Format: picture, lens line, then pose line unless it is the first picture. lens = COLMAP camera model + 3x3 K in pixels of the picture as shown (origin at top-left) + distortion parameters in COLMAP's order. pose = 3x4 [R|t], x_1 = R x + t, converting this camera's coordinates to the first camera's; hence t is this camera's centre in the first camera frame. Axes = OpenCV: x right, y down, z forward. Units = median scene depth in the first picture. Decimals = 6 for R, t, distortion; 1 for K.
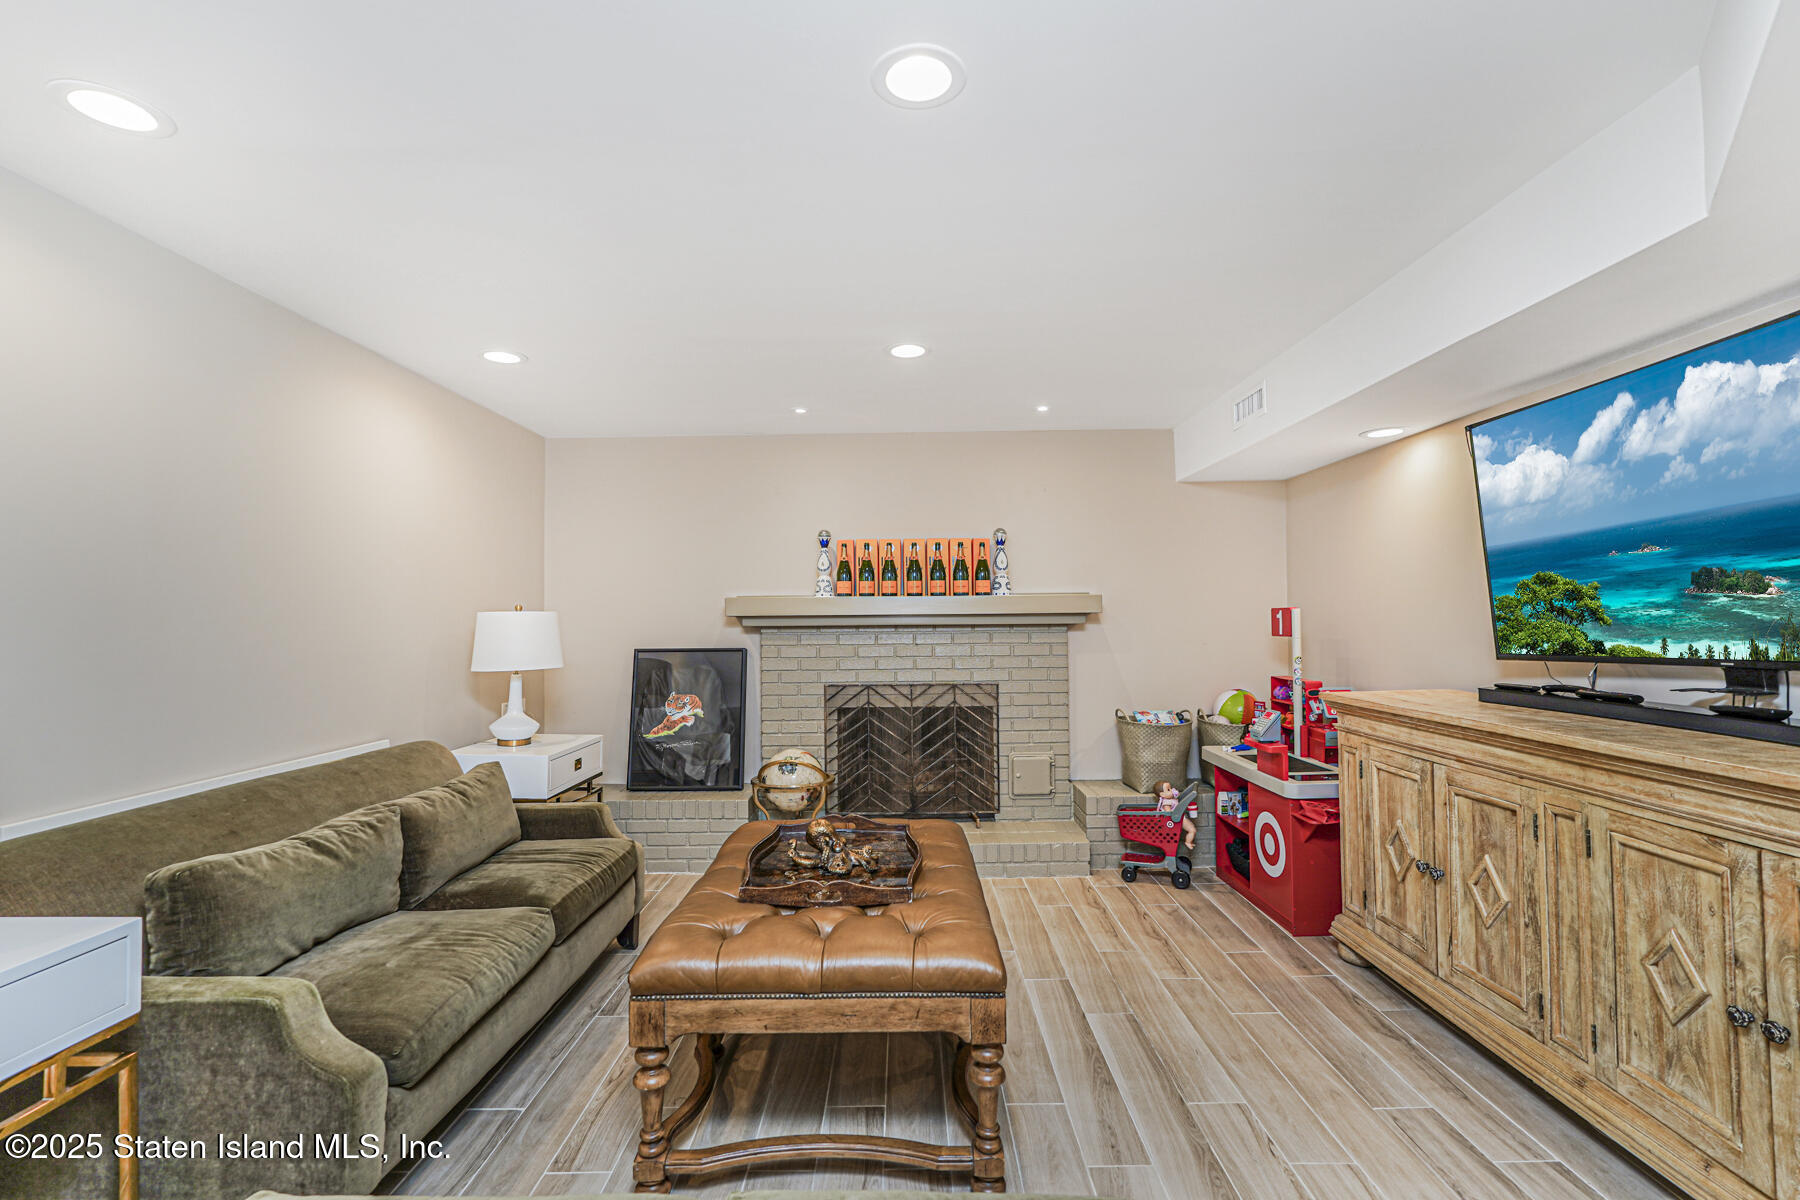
lens RADIAL K [[788.3, 0, 900.0], [0, 788.3, 600.0], [0, 0, 1]] dist [-0.018225, 0.009500]
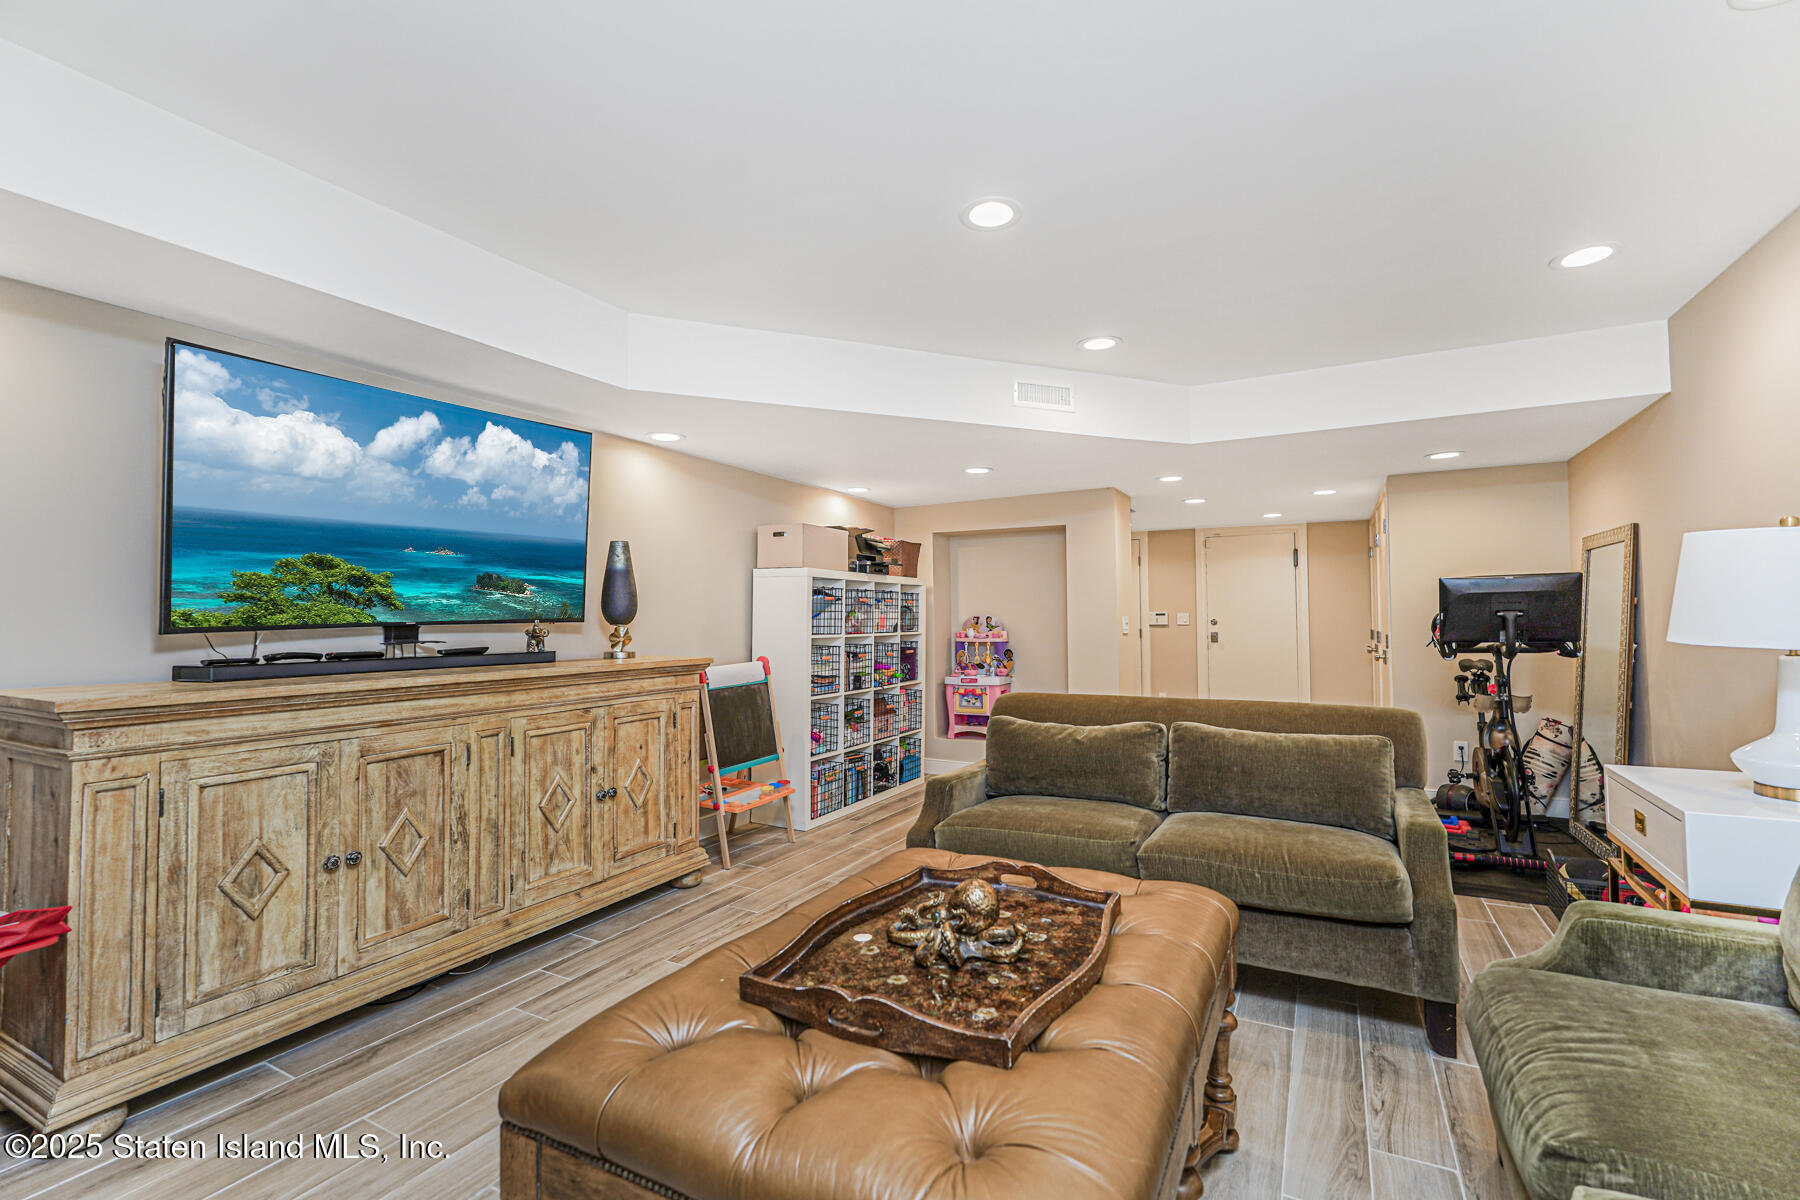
lens RADIAL K [[788.3, 0, 900.0], [0, 788.3, 600.0], [0, 0, 1]] dist [-0.018225, 0.009500]
pose [[-0.887614, 0.036551, 0.459136, -0.321783], [0.009955, 0.998136, -0.060215, 0.110926], [-0.460481, -0.048877, -0.886323, 1.556084]]
